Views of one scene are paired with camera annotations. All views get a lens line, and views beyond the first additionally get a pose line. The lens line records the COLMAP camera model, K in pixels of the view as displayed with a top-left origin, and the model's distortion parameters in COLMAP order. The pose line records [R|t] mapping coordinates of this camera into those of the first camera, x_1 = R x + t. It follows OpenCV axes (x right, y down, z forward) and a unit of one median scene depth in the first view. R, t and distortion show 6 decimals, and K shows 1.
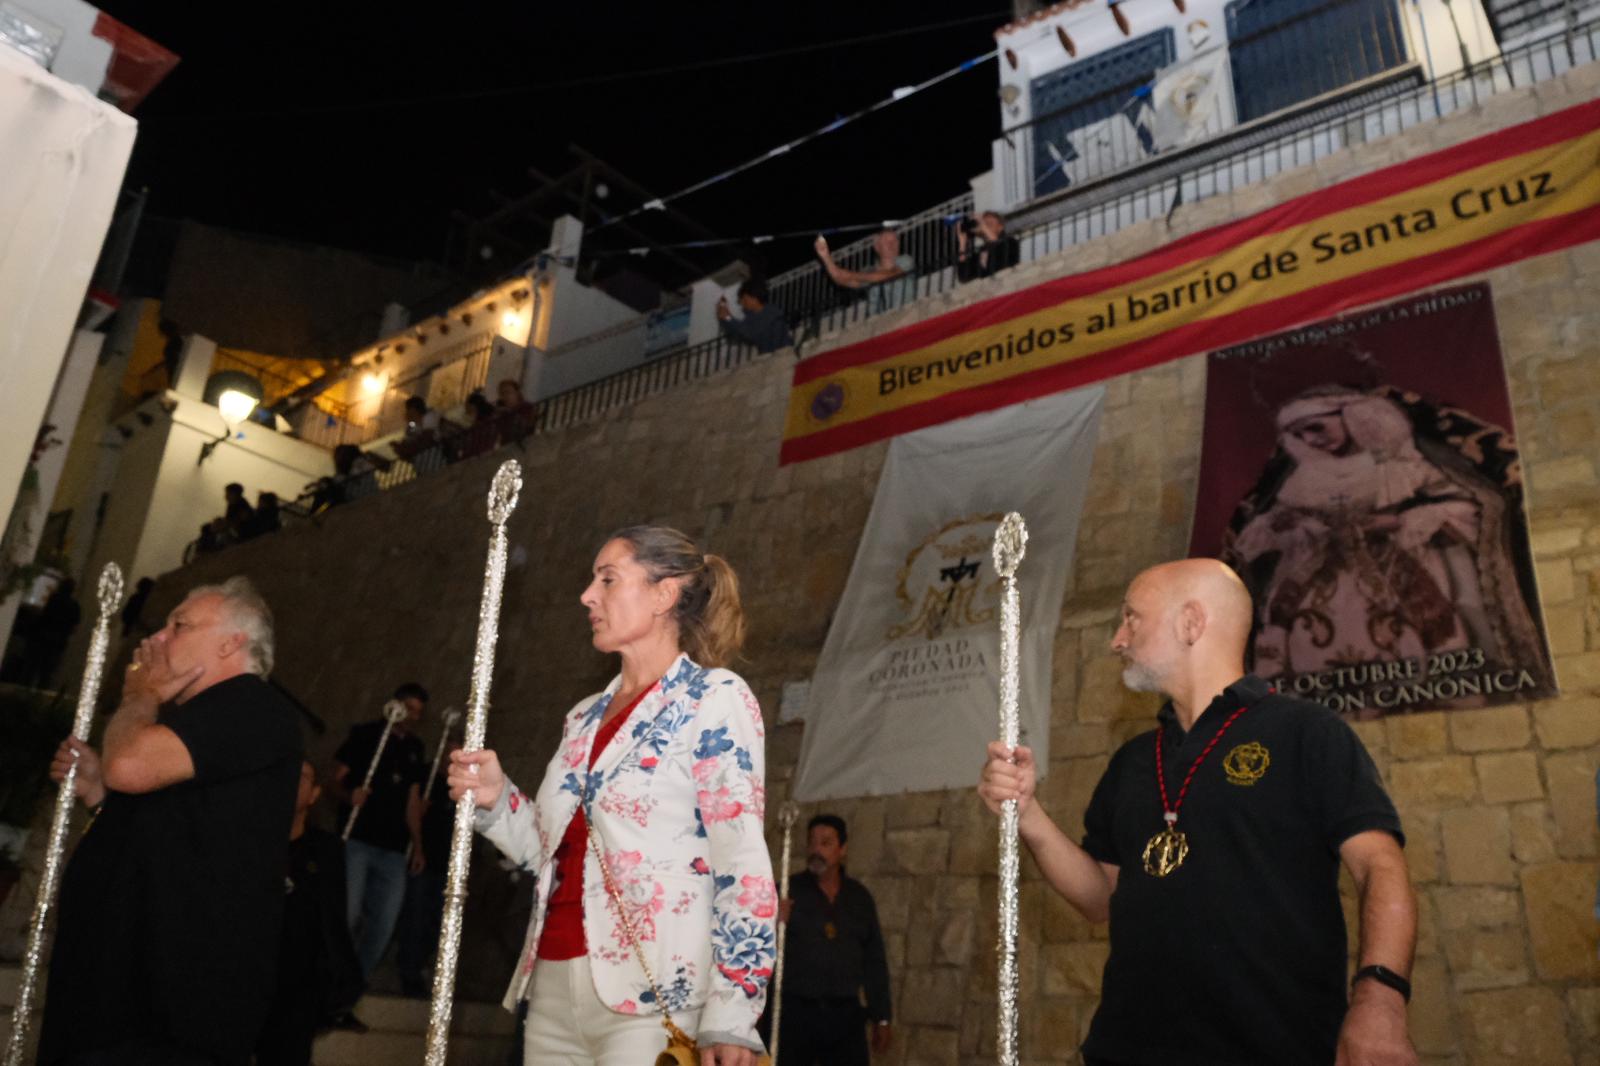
lens RADIAL K [[1235.7, 0, 800.0], [0, 1235.7, 533.0], [0, 0, 1]] dist [-0.007863, 0.010005]
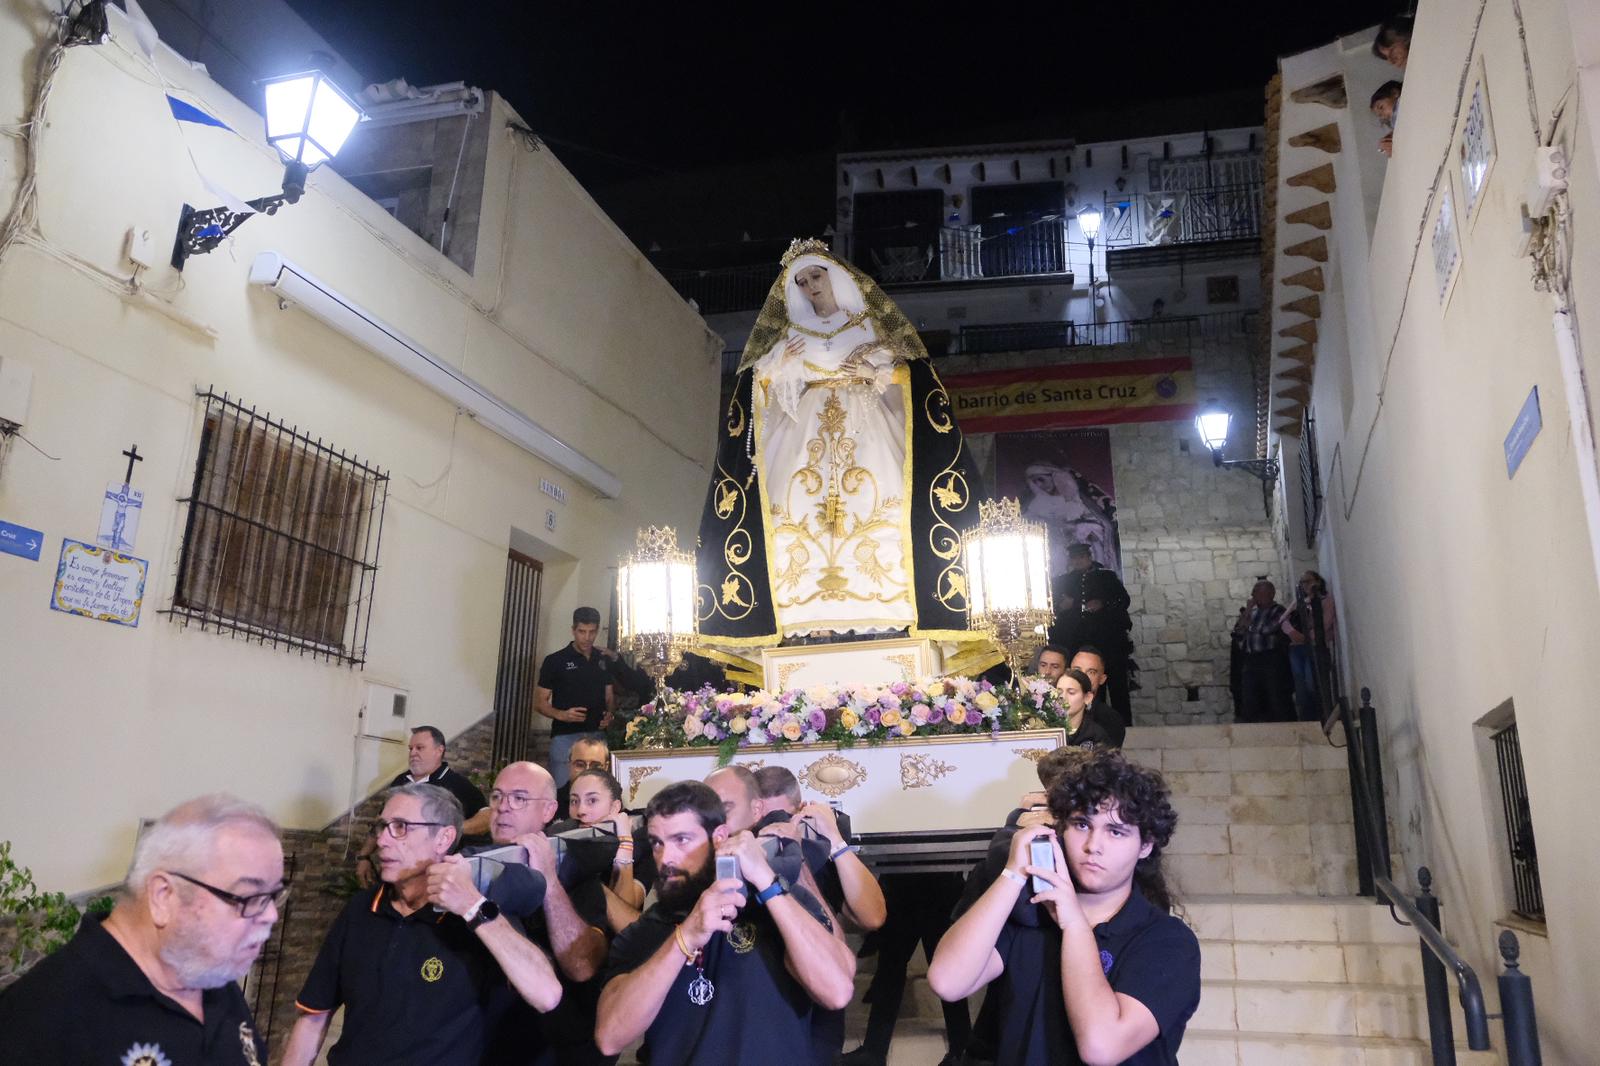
lens RADIAL K [[1235.7, 0, 800.0], [0, 1235.7, 533.0], [0, 0, 1]] dist [-0.007863, 0.010005]
pose [[0.912769, 0.095307, 0.397202, -0.875930], [-0.144800, 0.984748, 0.096464, -0.132648], [-0.381950, -0.145564, 0.912647, -0.952429]]
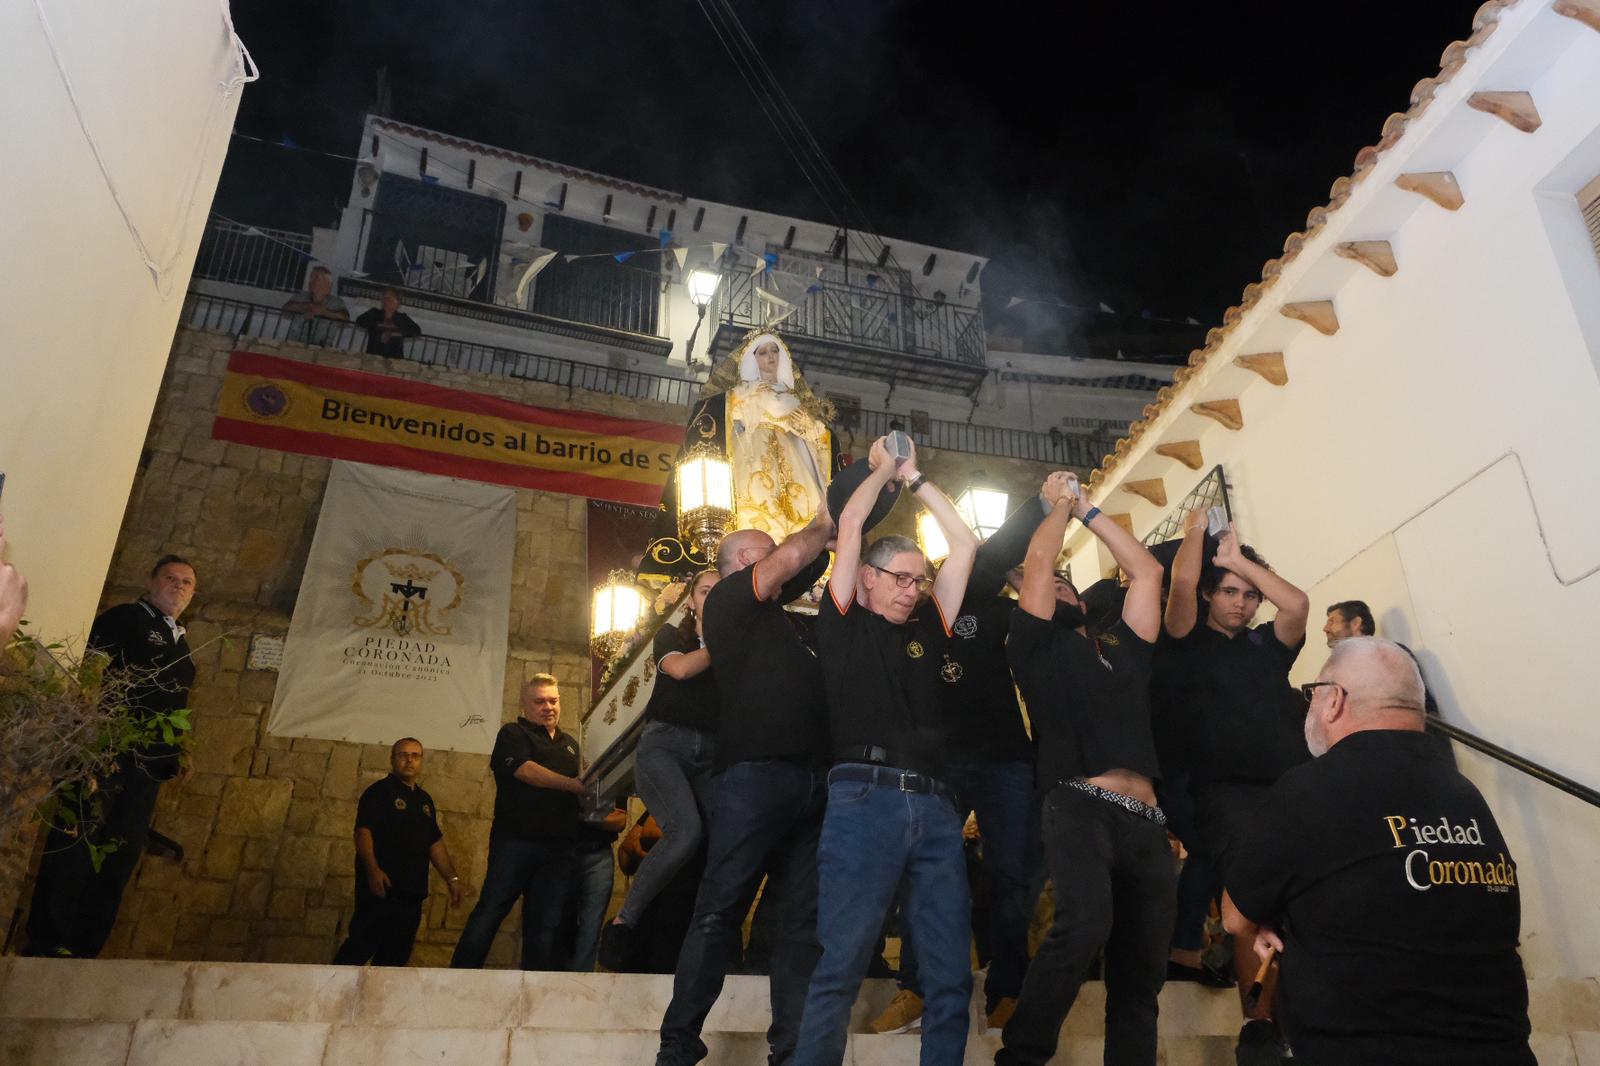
lens RADIAL K [[1235.7, 0, 800.0], [0, 1235.7, 533.0], [0, 0, 1]] dist [-0.007863, 0.010005]
pose [[0.580736, 0.326810, 0.745614, -0.617357], [-0.291605, 0.938619, -0.184284, 0.093134], [-0.760074, -0.110404, 0.640390, -0.151952]]
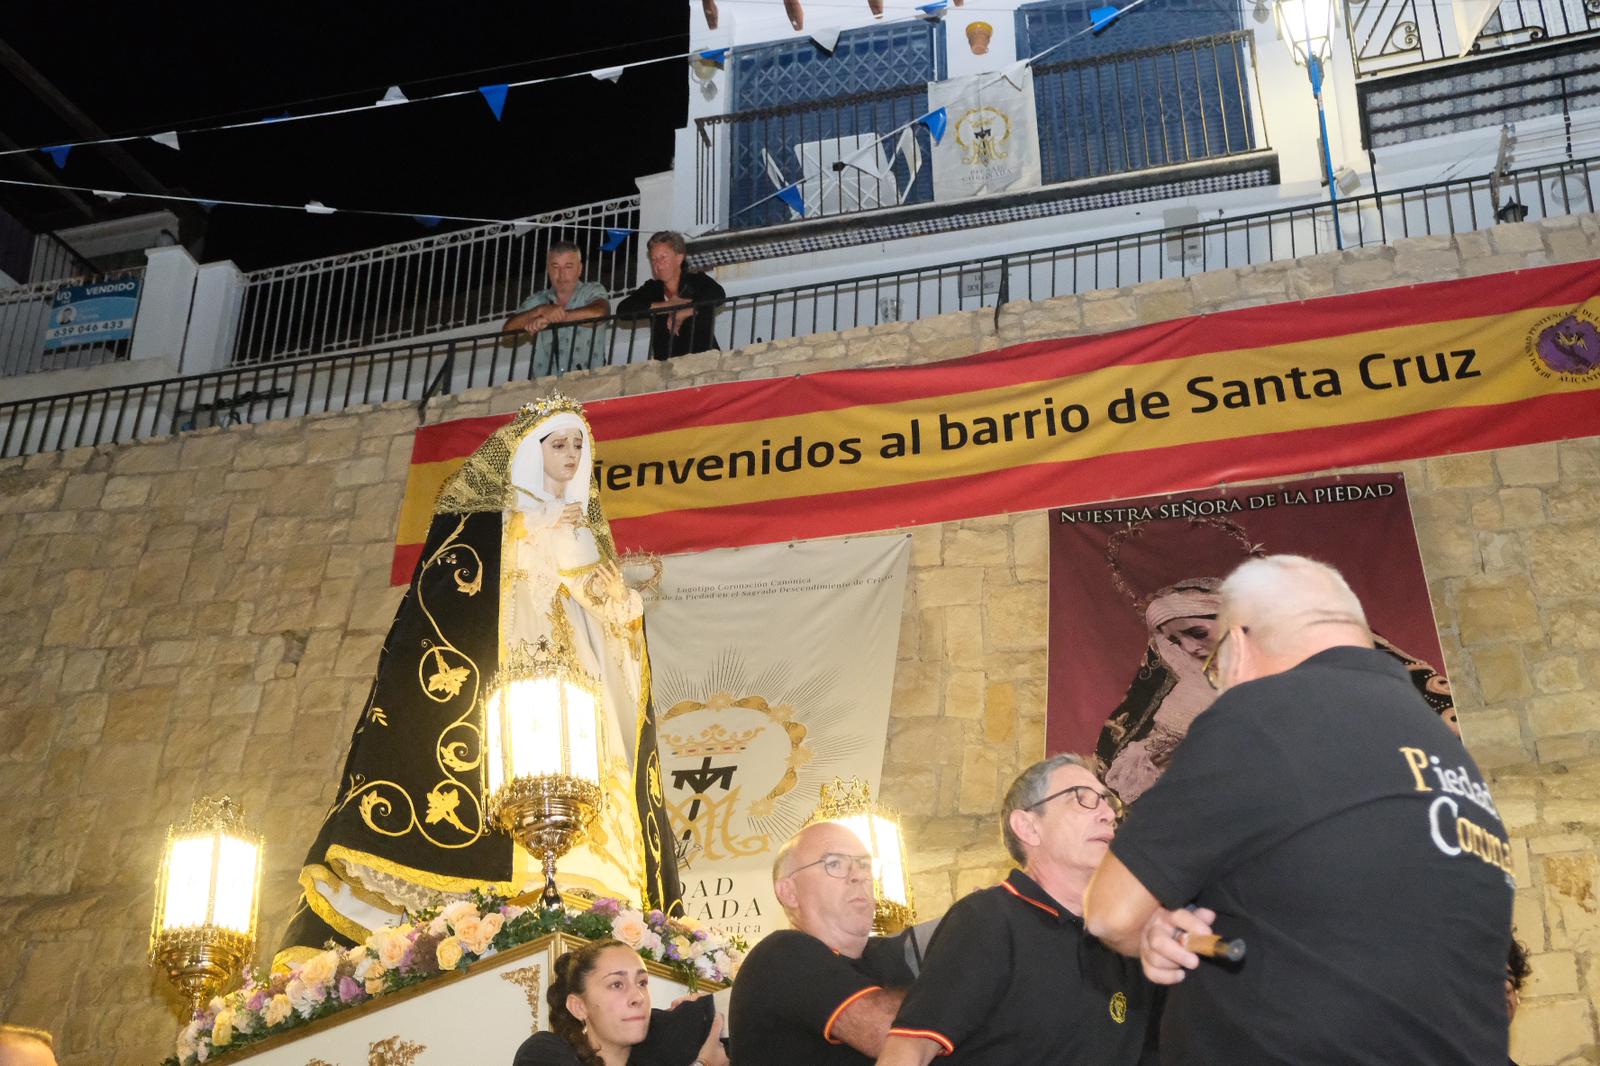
lens RADIAL K [[2078.9, 0, 800.0], [0, 2078.9, 533.0], [0, 0, 1]] dist [0.043679, 0.038926]
pose [[0.934609, 0.131169, 0.330606, -0.216648], [-0.103667, 0.989615, -0.099572, 0.006181], [-0.340234, 0.058788, 0.938502, -0.111261]]
